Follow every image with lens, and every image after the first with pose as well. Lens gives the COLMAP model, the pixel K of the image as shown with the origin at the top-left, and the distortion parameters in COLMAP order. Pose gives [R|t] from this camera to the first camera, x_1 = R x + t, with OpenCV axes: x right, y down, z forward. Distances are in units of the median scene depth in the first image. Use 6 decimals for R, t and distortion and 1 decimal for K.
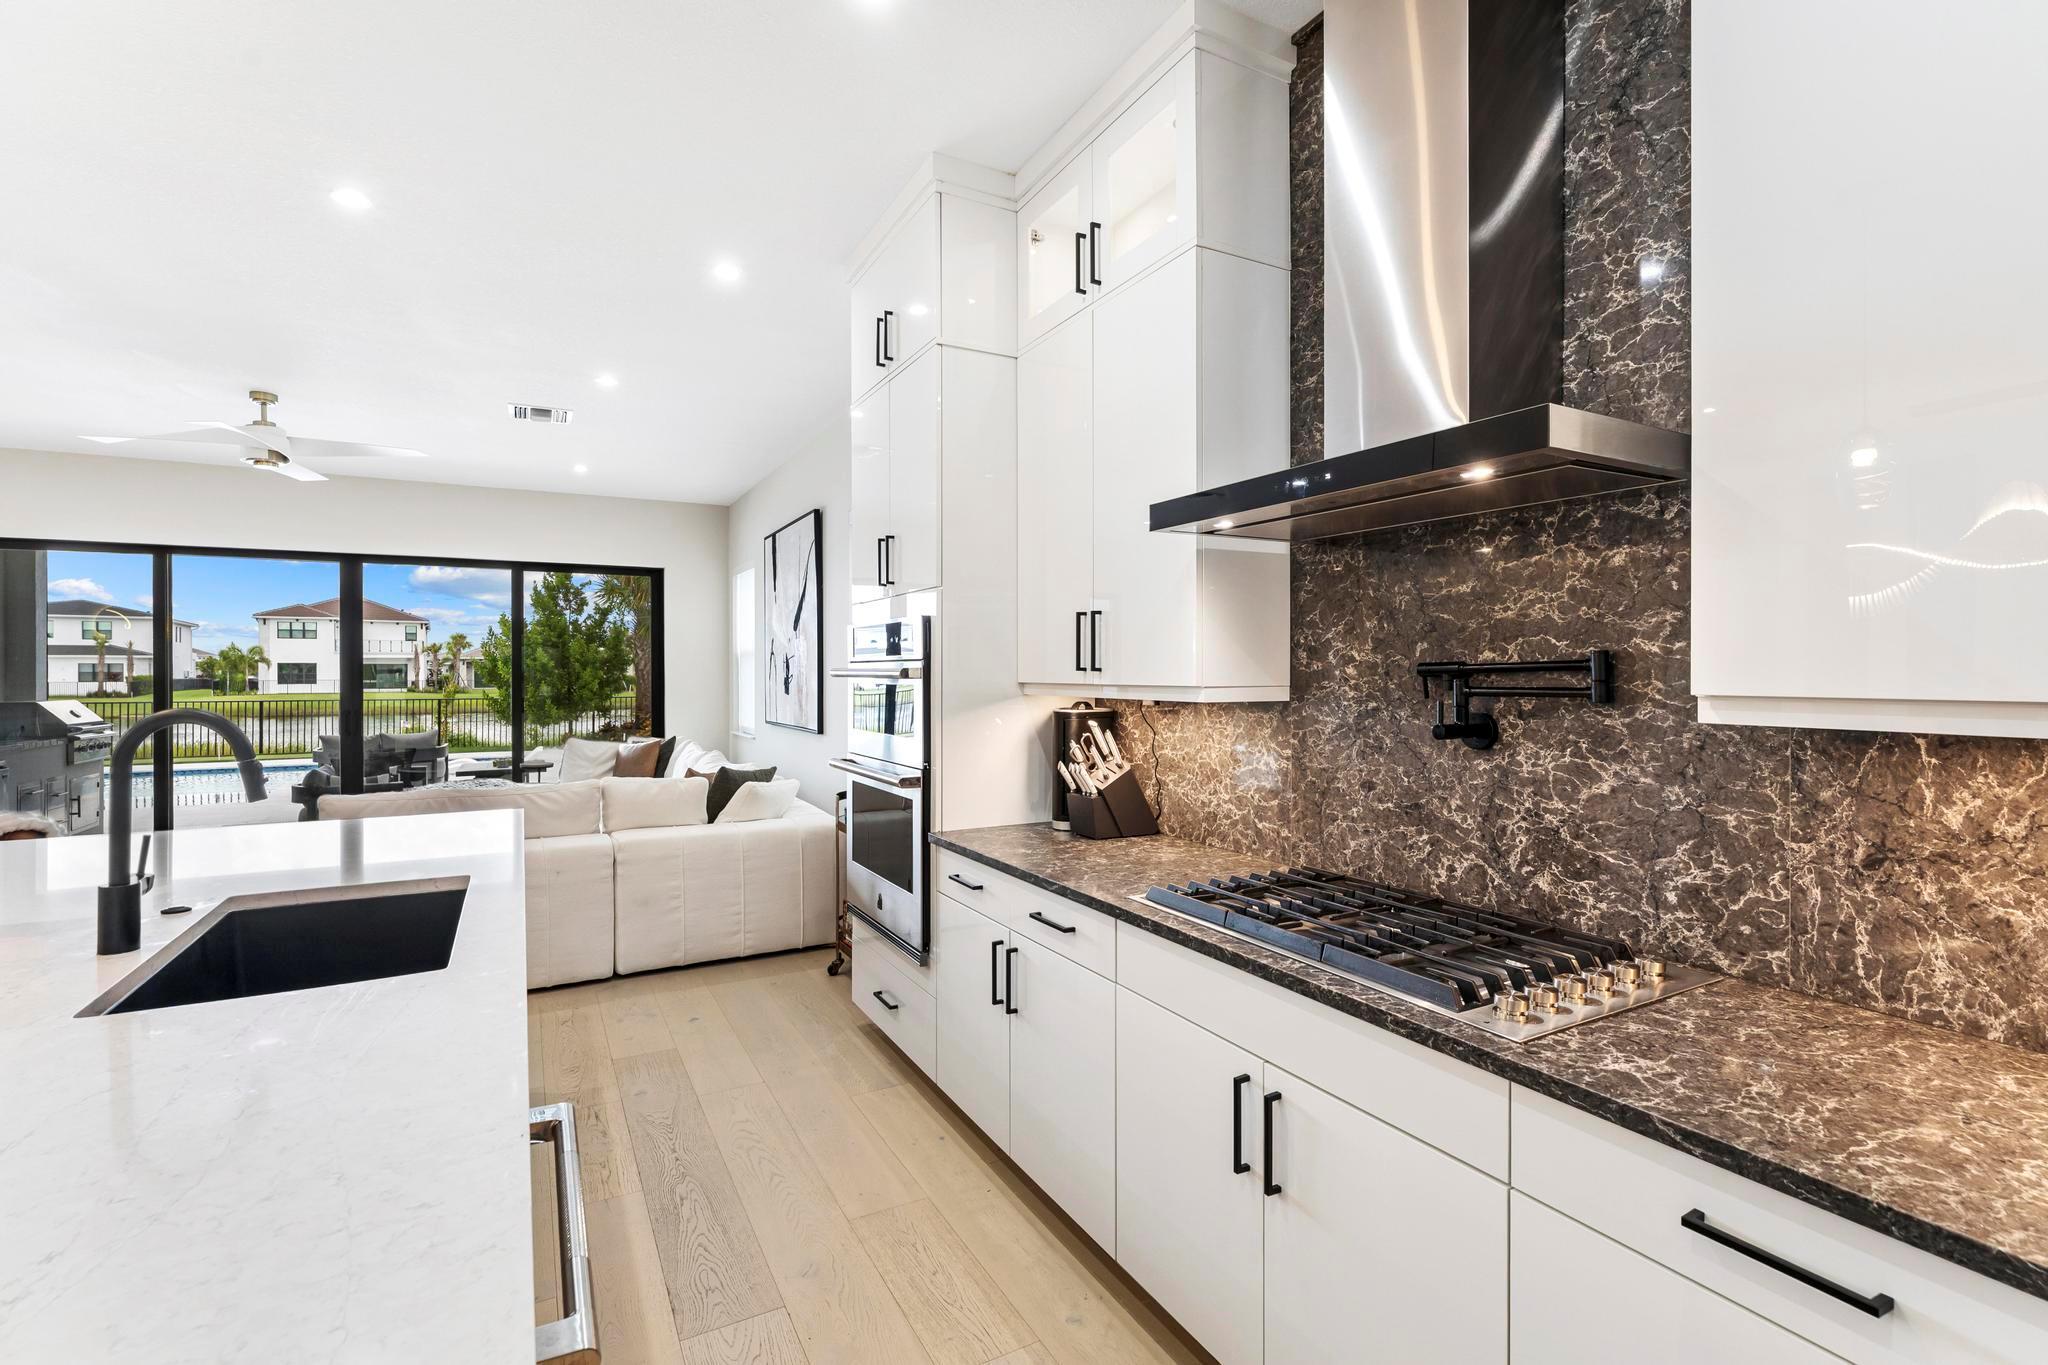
lens RADIAL K [[929.0, 0, 1019.0], [0, 929.0, 676.5], [0, 0, 1]] dist [-0.002186, 0.000213]
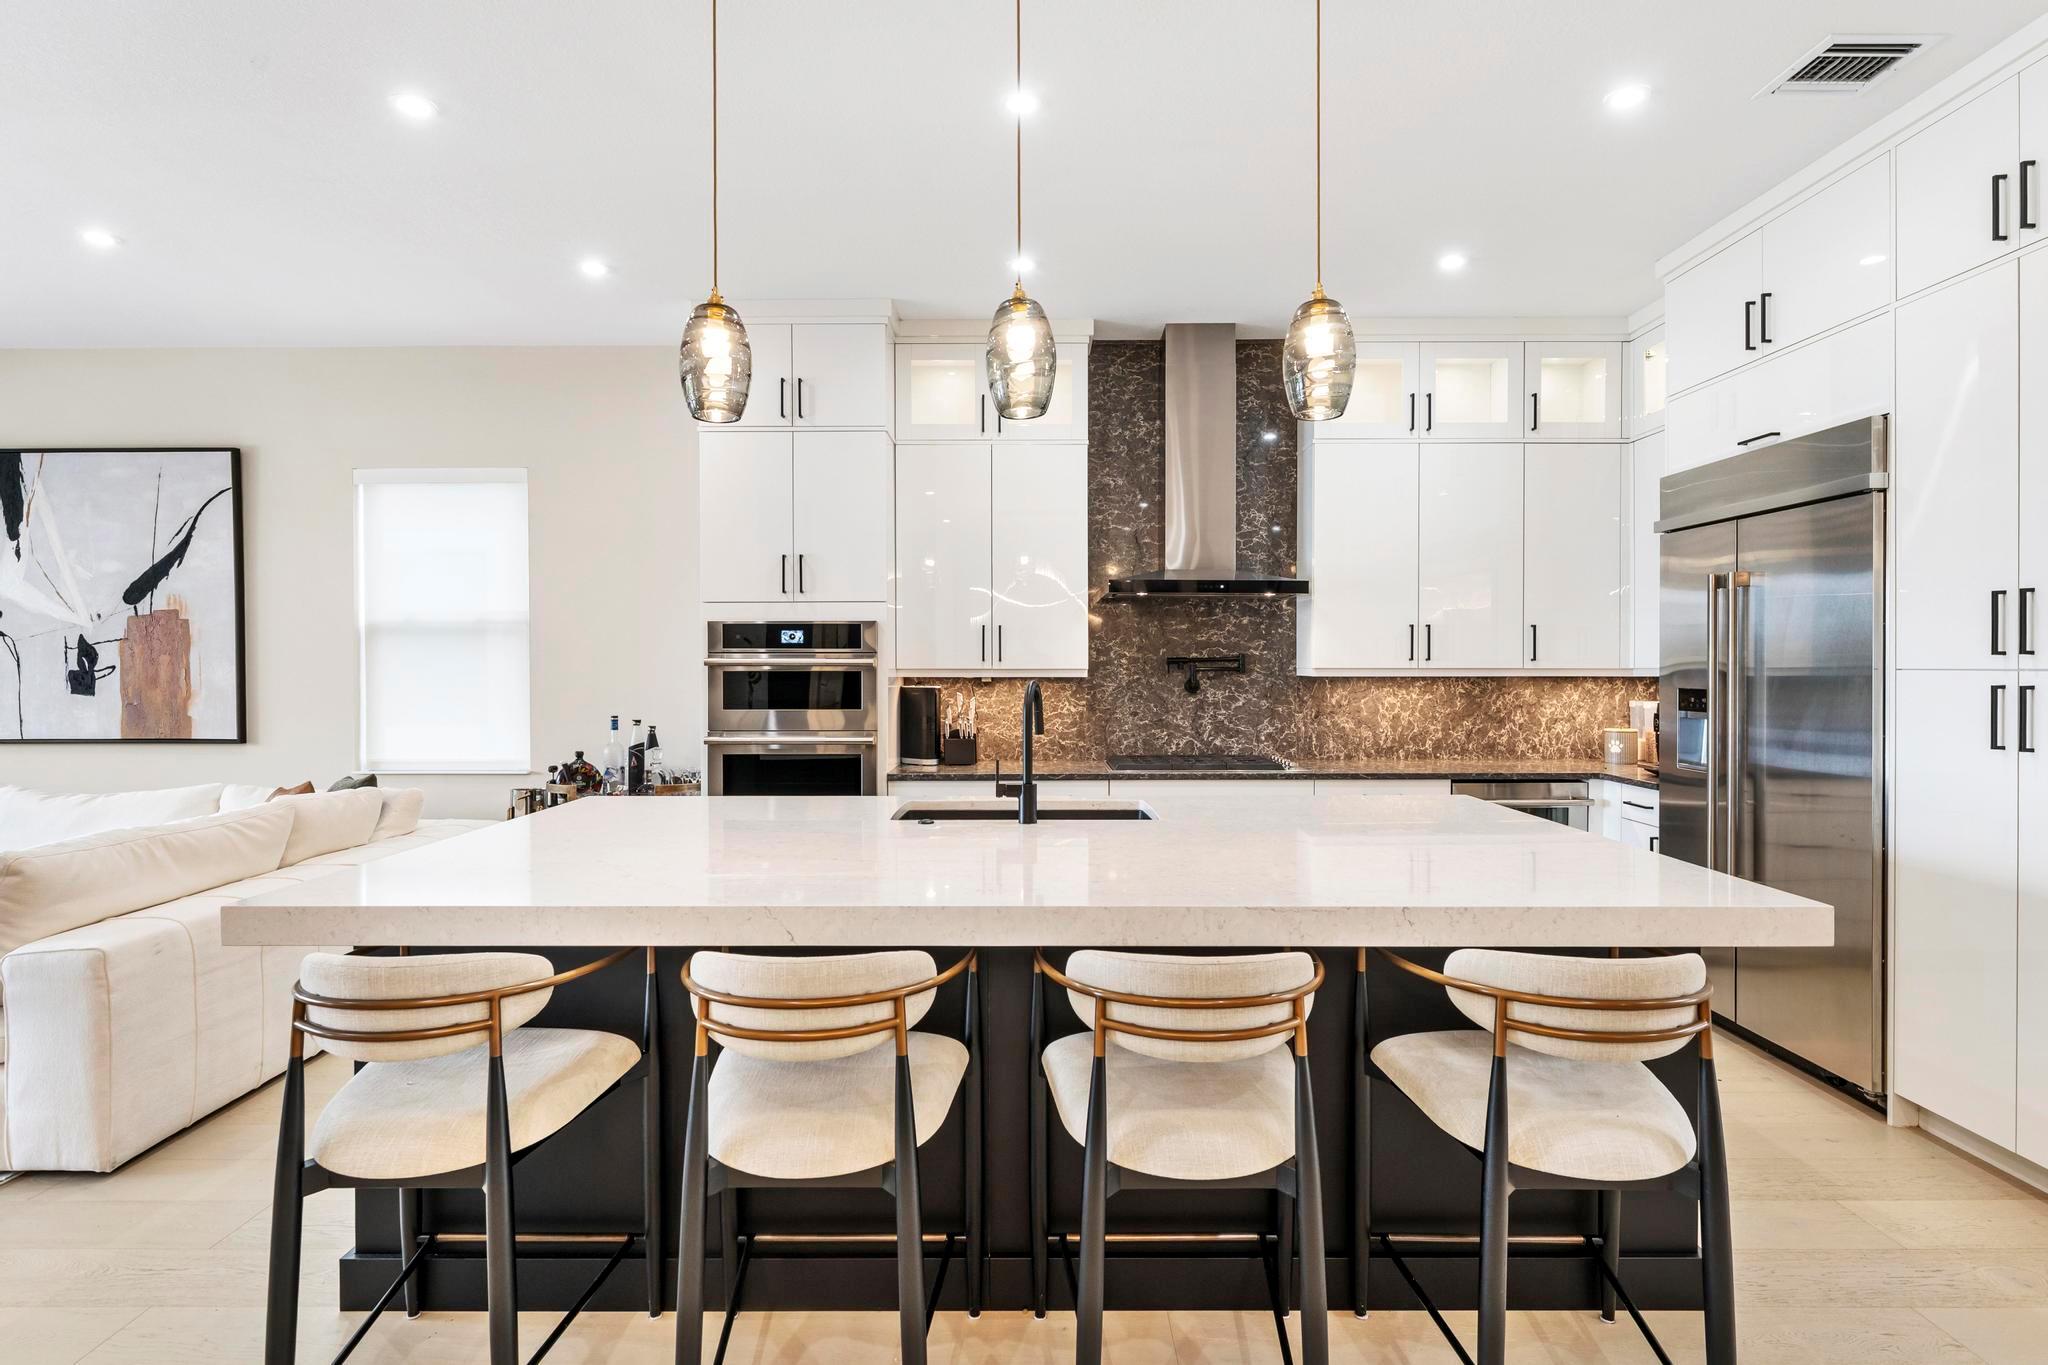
lens RADIAL K [[1024.3, 0, 1021.9], [0, 1024.3, 674.8], [0, 0, 1]] dist [0.001343, -0.001635]
pose [[0.482588, -0.006845, 0.875821, -0.869122], [0.005623, 0.999973, 0.004717, 0.006154], [-0.875829, 0.002648, 0.482614, 0.035084]]
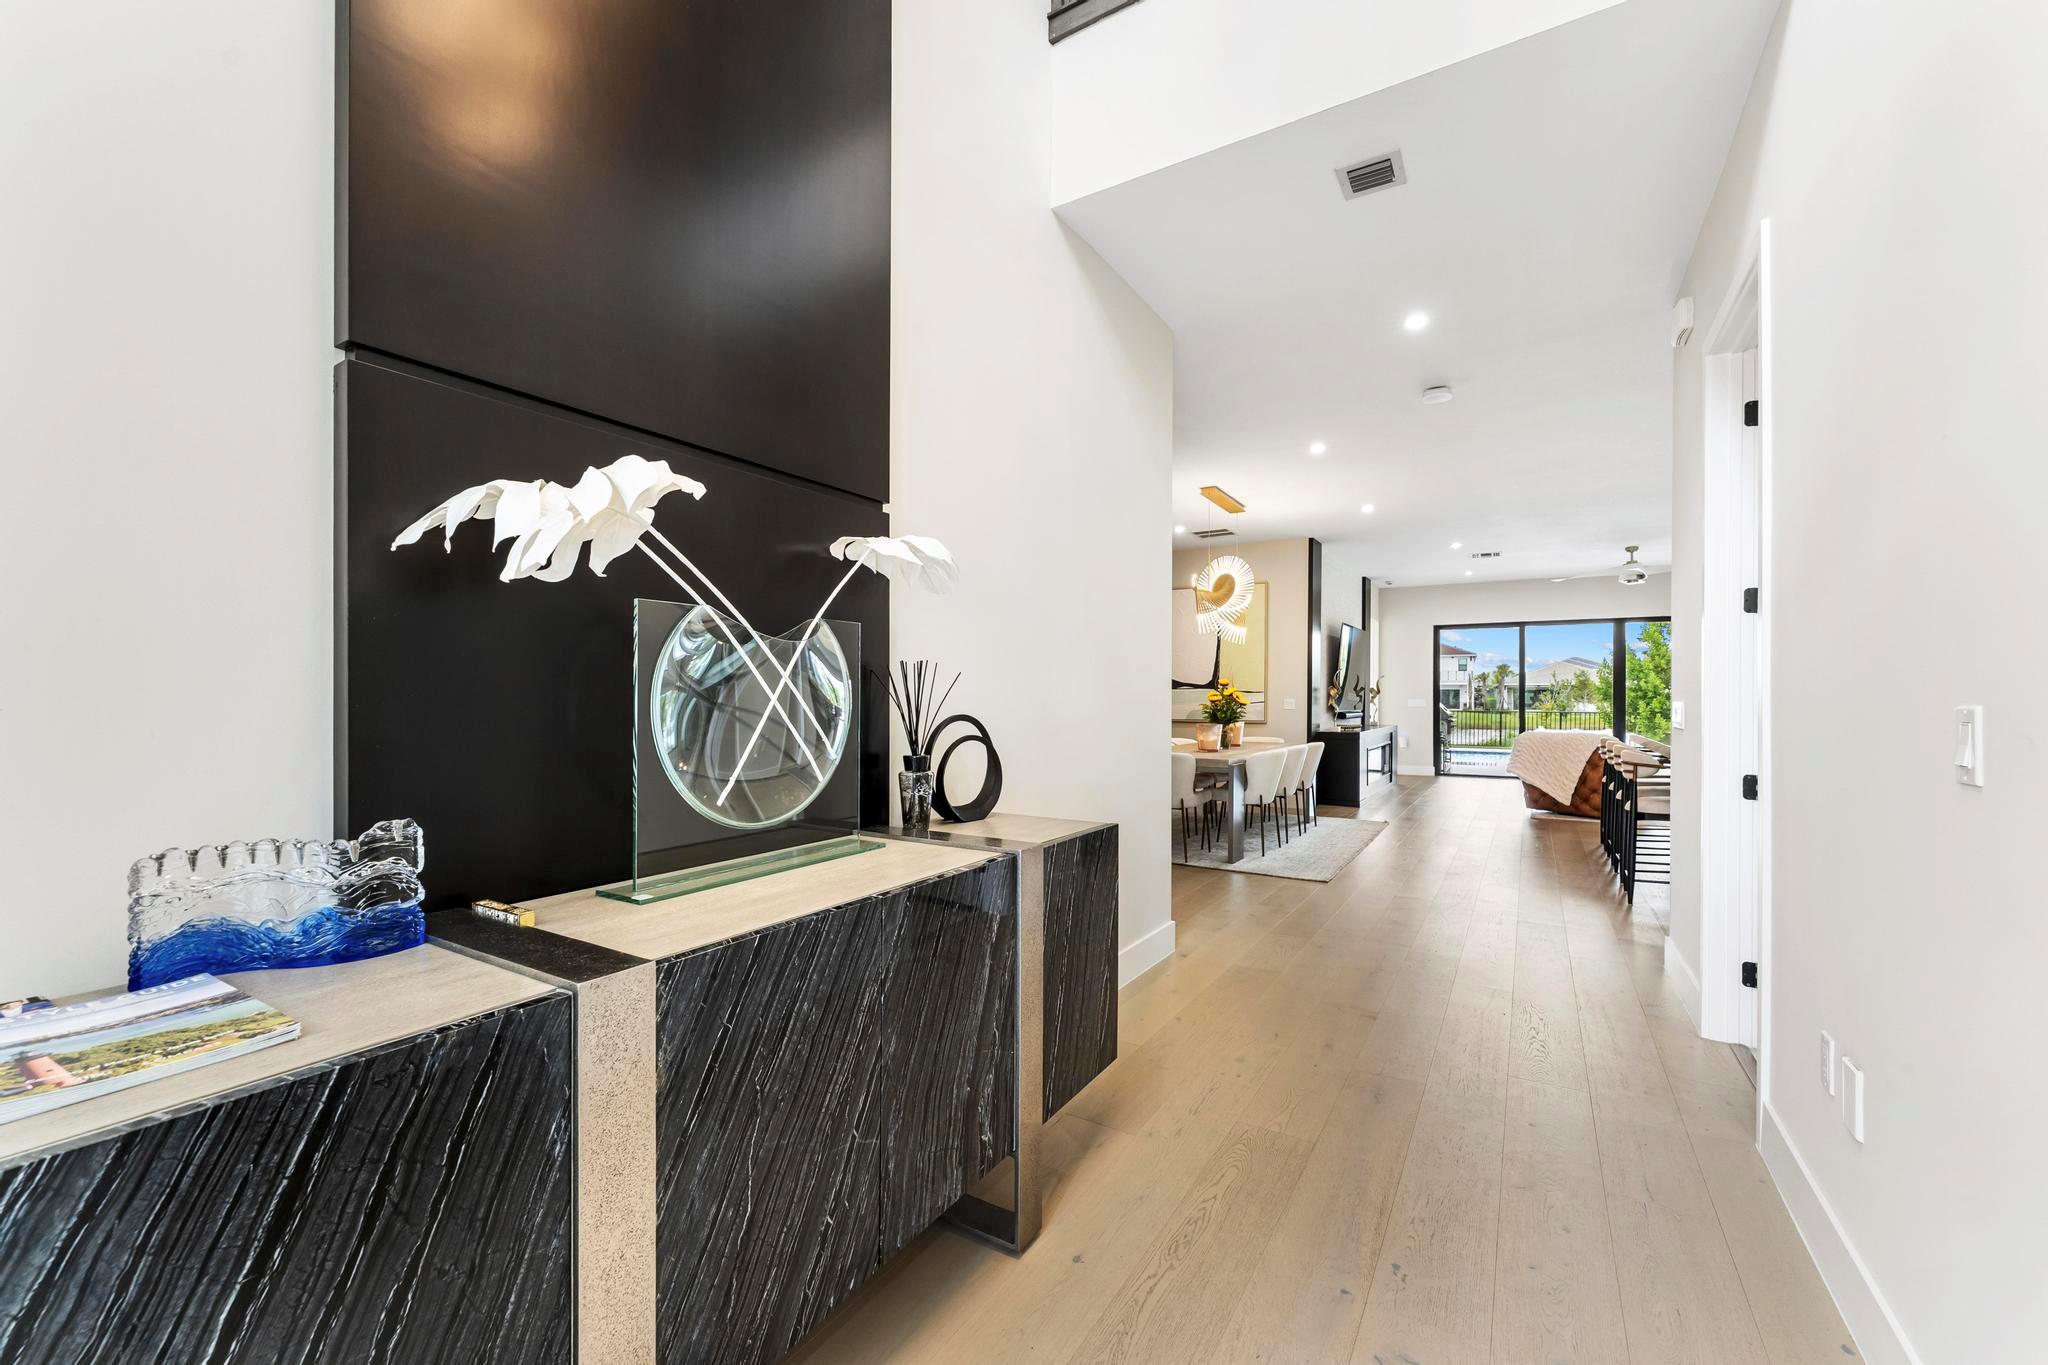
lens RADIAL K [[828.1, 0, 1017.1], [0, 828.1, 697.3], [0, 0, 1]] dist [-0.003164, 0.000065]
pose [[0.491452, 0.004362, -0.870894, 0.126992], [-0.008974, 0.999960, -0.000056, 0.044900], [0.870859, 0.007843, 0.491471, -1.249088]]
